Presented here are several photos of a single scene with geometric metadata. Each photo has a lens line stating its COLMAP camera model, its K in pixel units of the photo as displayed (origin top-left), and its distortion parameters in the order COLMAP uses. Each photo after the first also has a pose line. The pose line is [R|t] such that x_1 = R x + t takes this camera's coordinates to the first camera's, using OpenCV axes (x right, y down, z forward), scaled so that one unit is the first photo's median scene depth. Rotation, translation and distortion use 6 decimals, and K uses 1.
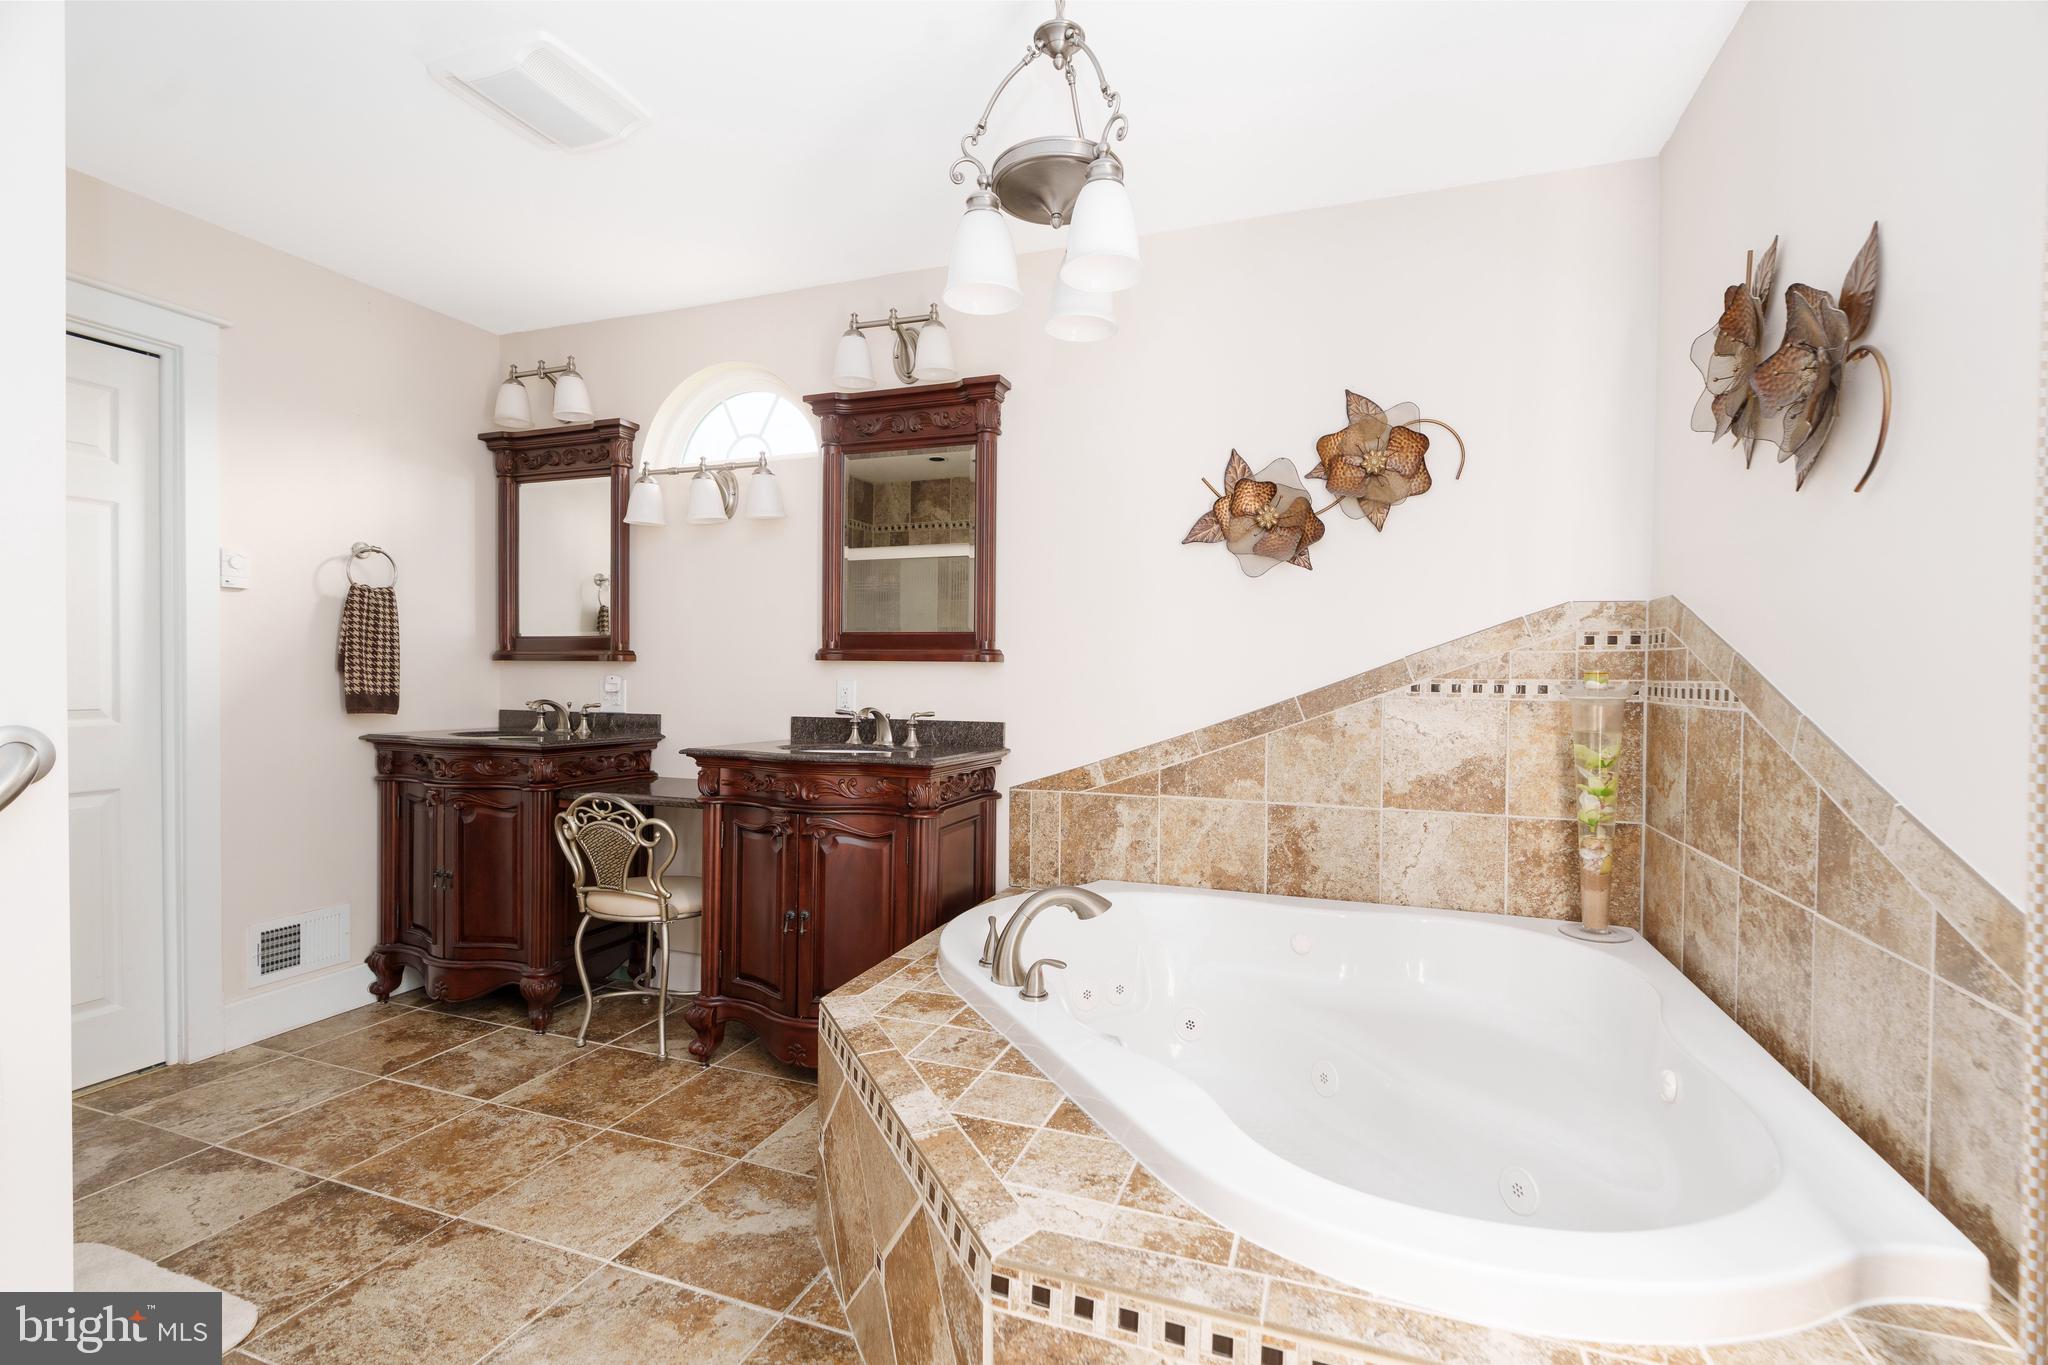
lens RADIAL K [[917.6, 0, 1026.4], [0, 917.6, 672.9], [0, 0, 1]] dist [-0.005697, 0.002221]
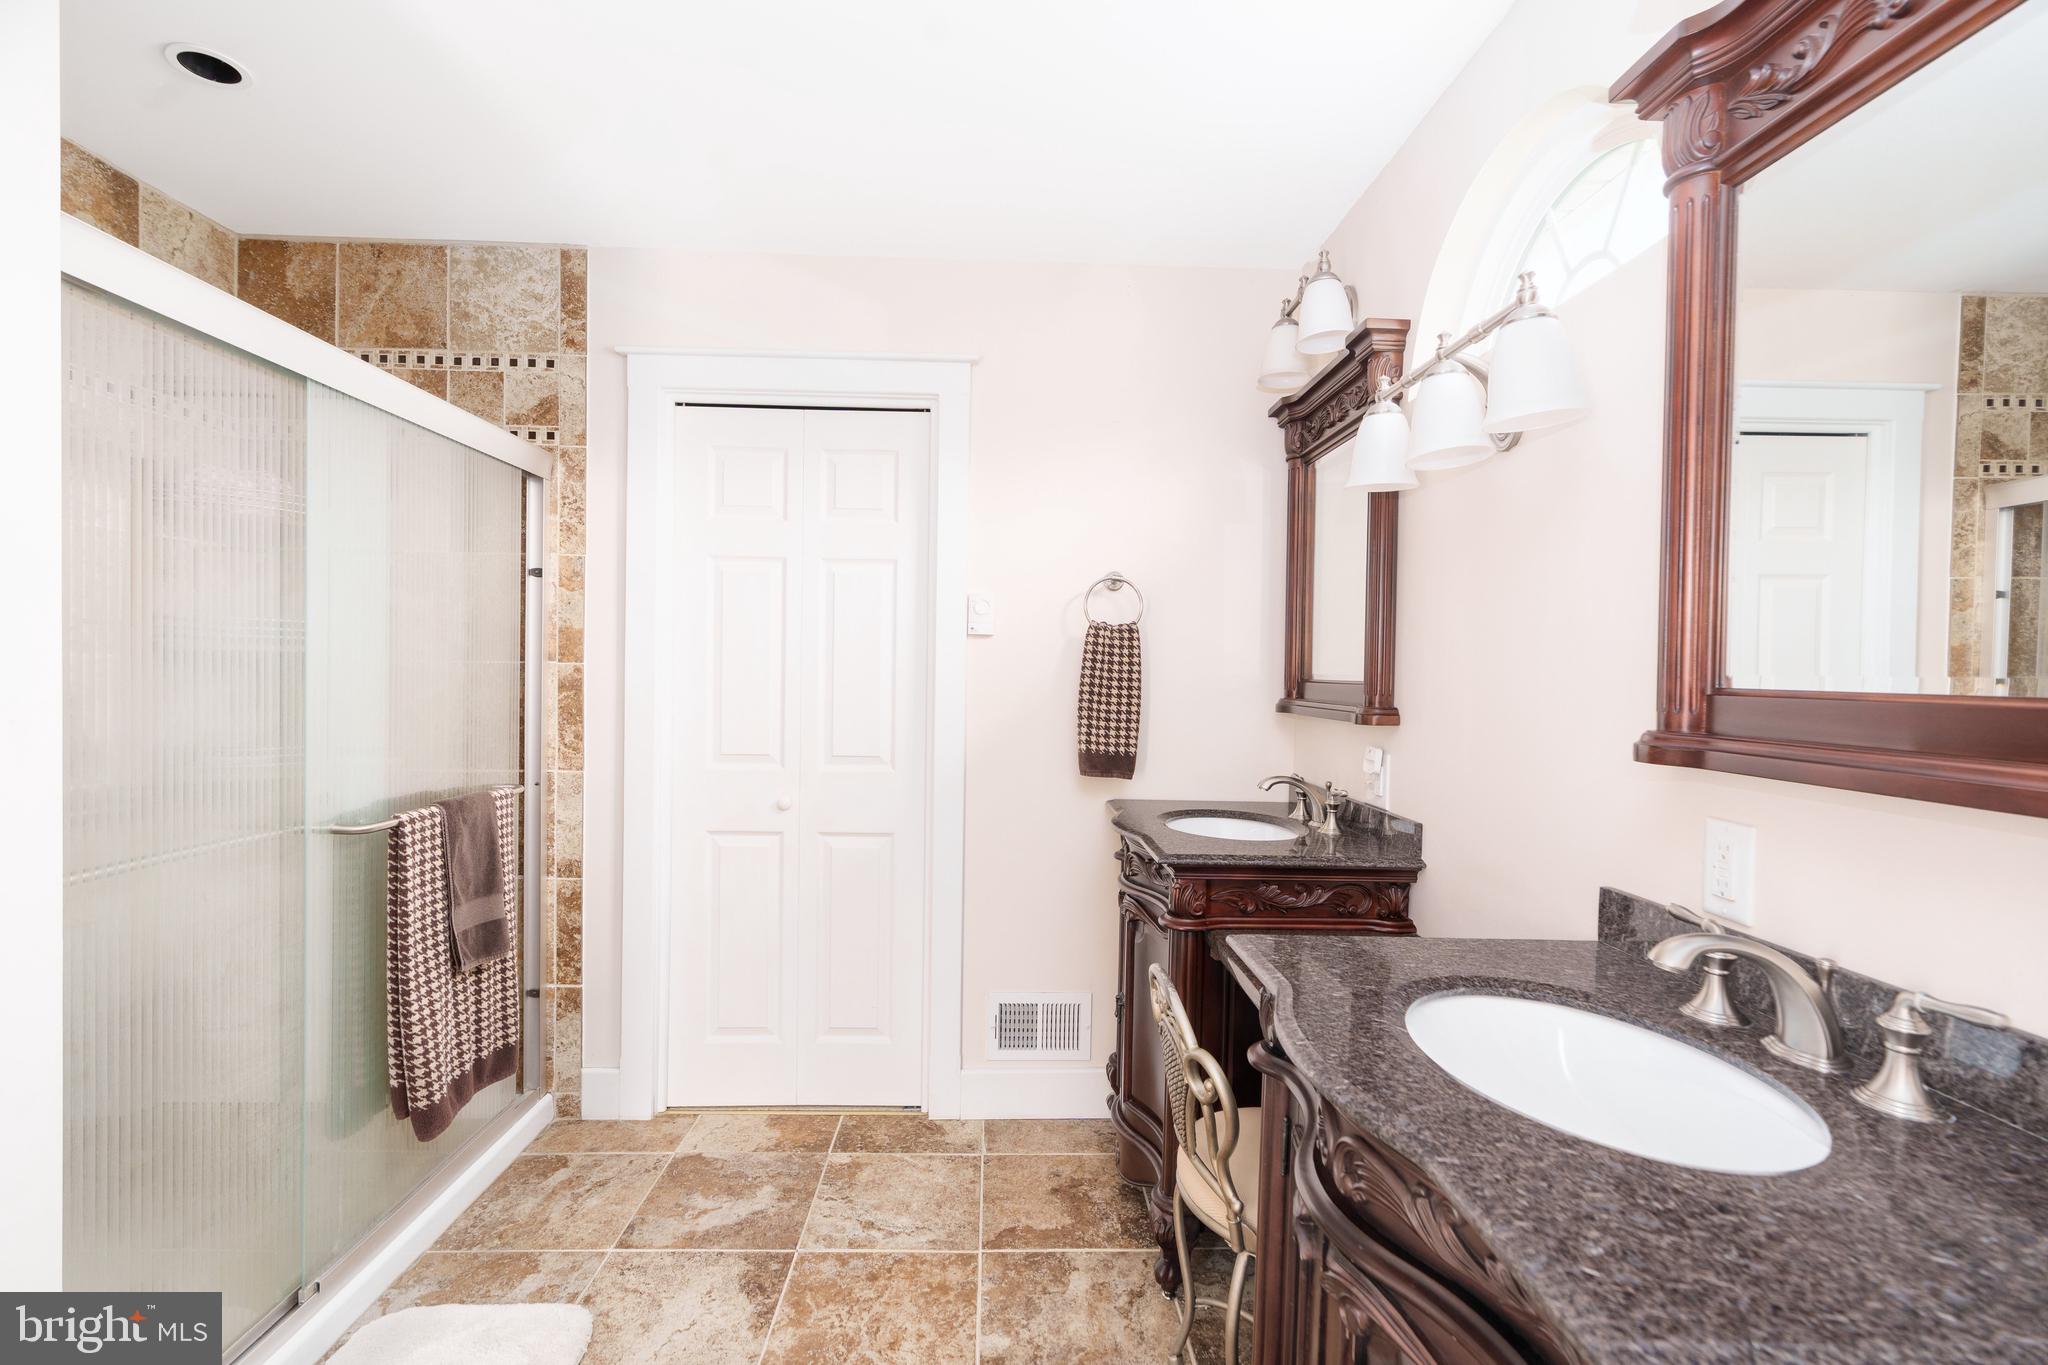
lens RADIAL K [[917.6, 0, 1020.0], [0, 917.6, 688.9], [0, 0, 1]] dist [-0.005697, 0.002221]
pose [[0.378769, 0.017550, -0.925325, 0.027534], [-0.014204, 0.999813, 0.013149, -0.045131], [0.925382, 0.008163, 0.378947, 0.611424]]
